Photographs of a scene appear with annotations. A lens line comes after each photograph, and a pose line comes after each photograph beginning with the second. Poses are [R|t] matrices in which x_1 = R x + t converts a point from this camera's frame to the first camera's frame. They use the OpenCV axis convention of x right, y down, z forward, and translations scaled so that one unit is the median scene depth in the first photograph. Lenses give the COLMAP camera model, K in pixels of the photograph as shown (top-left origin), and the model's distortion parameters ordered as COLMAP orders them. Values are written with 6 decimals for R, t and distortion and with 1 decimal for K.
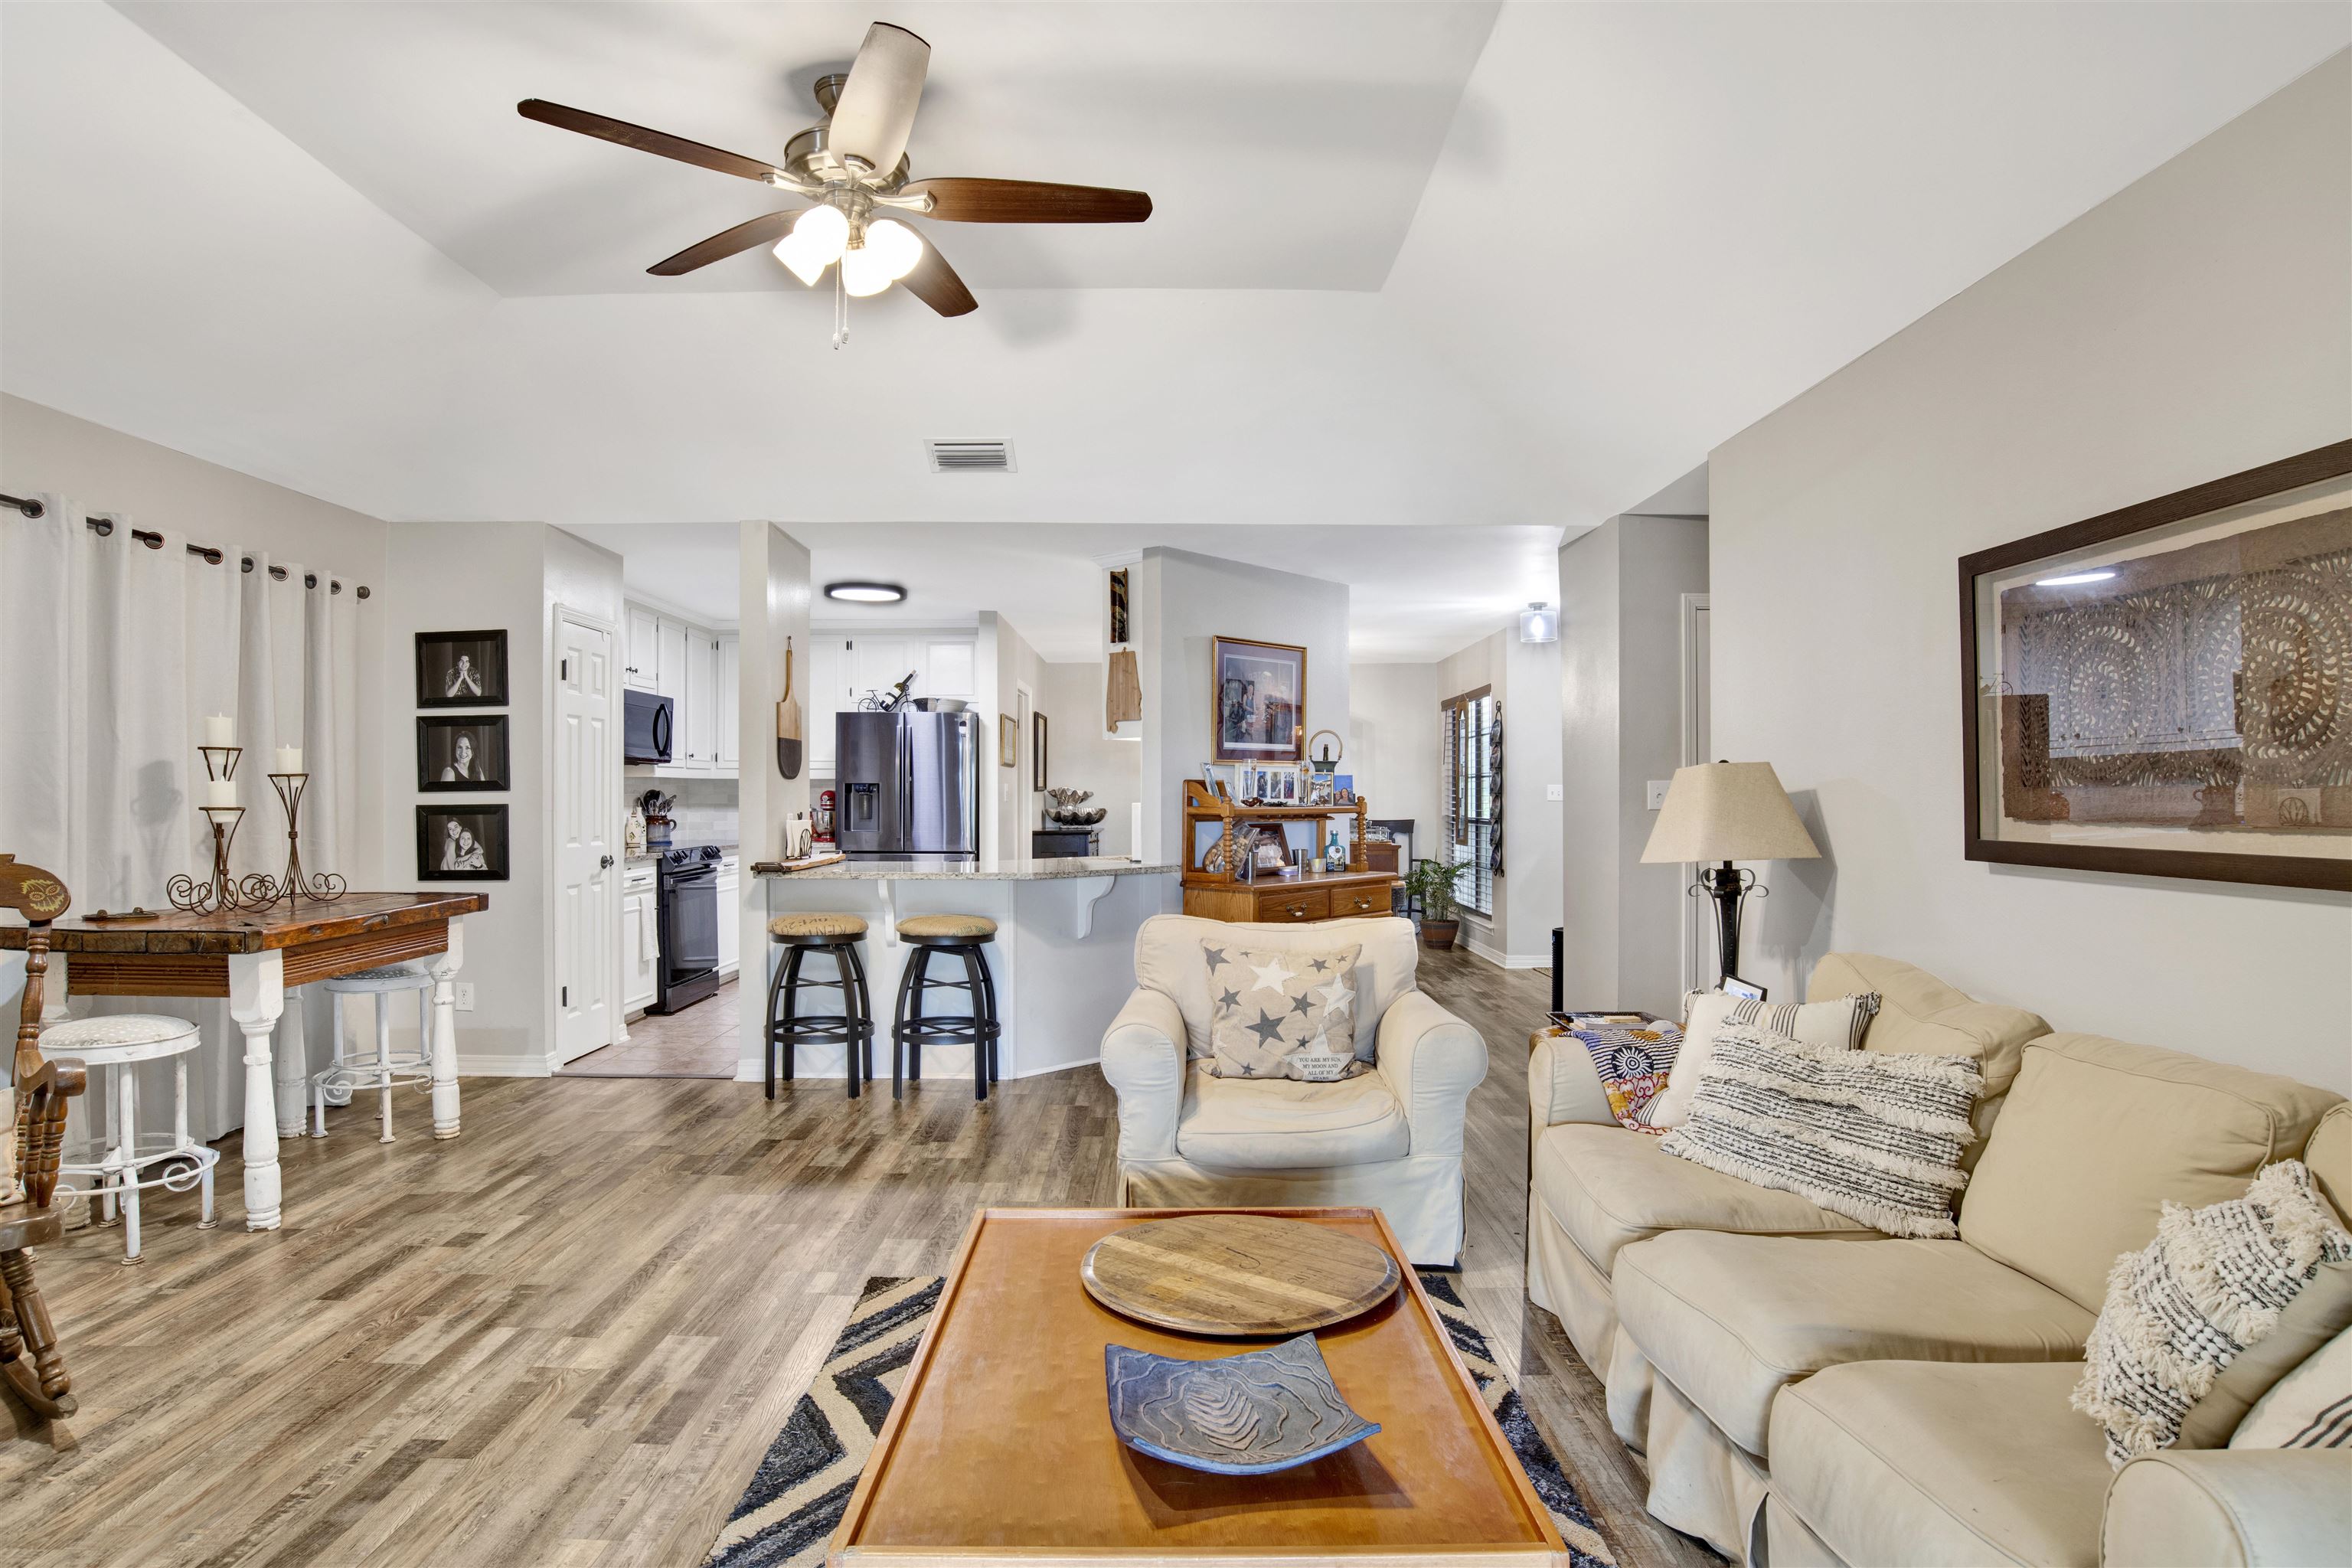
lens RADIAL K [[1304.3, 0, 1157.2], [0, 1304.3, 789.3], [0, 0, 1]] dist [-0.025890, 0.001072]
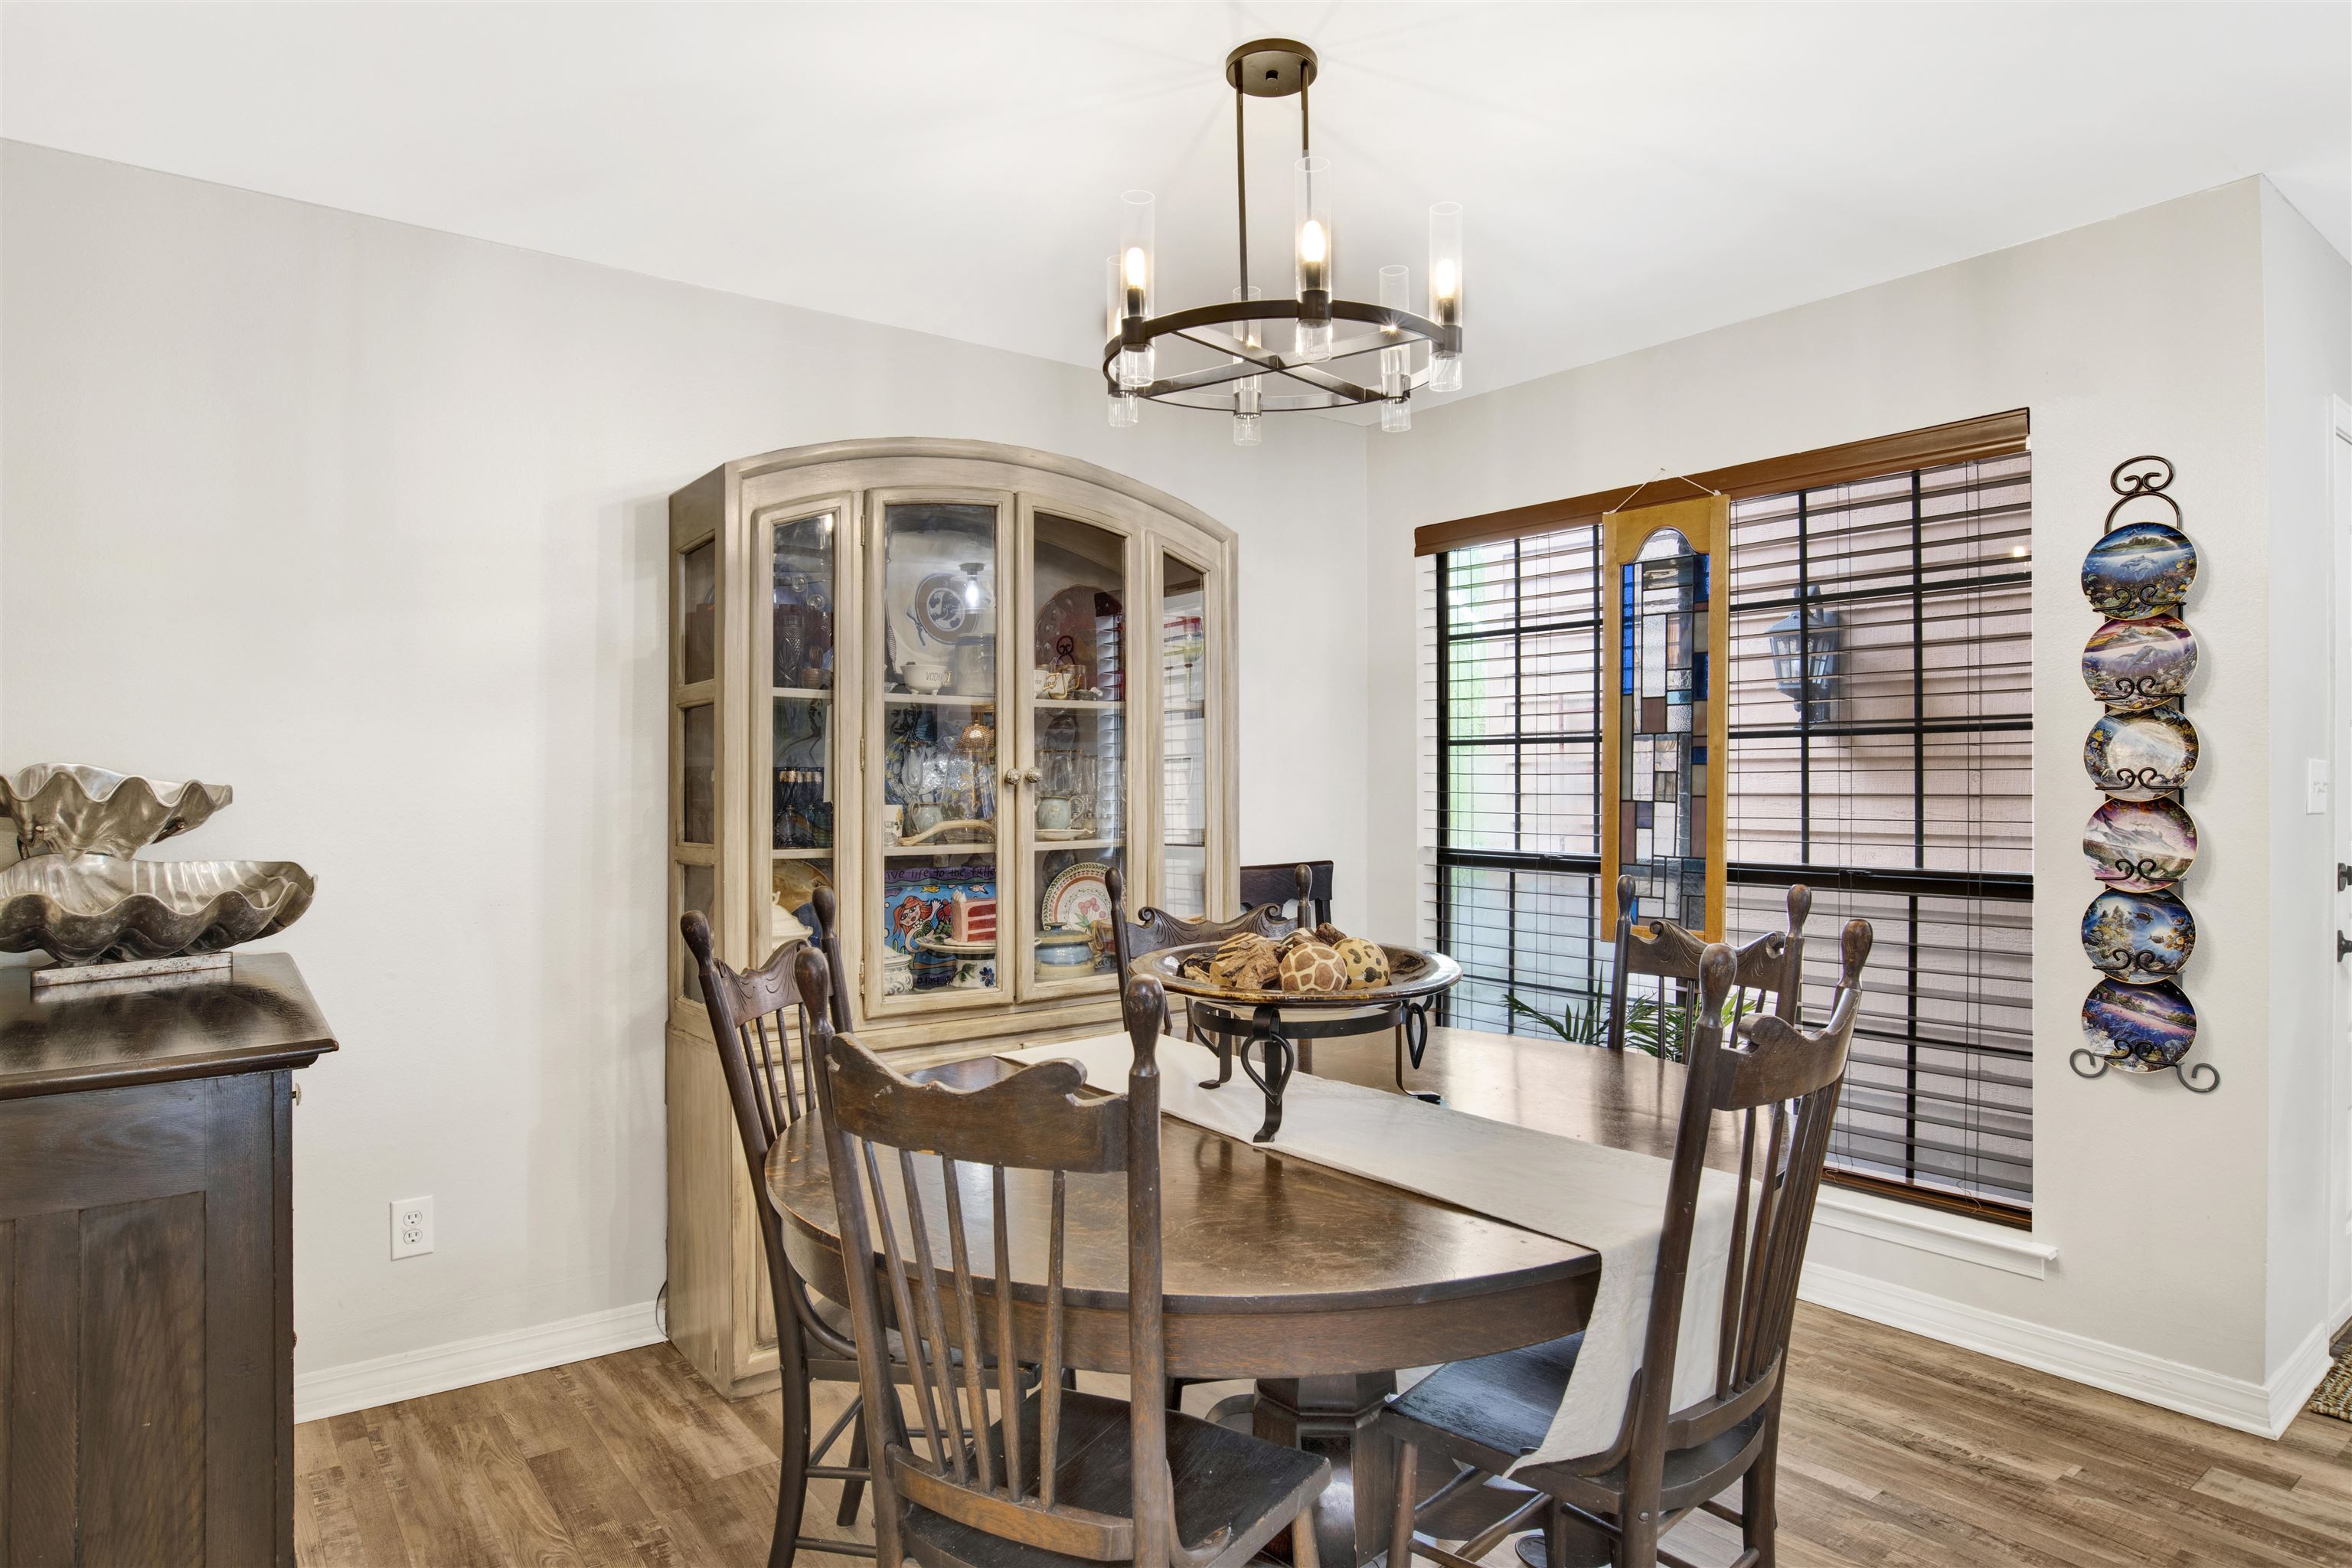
lens RADIAL K [[1346.0, 0, 1186.3], [0, 1346.0, 797.2], [0, 0, 1]] dist [-0.036784, 0.001445]
pose [[0.790322, -0.007456, 0.612647, -0.088258], [-0.000585, 0.999916, 0.012925, 0.001664], [-0.612692, -0.010573, 0.790251, 1.109248]]
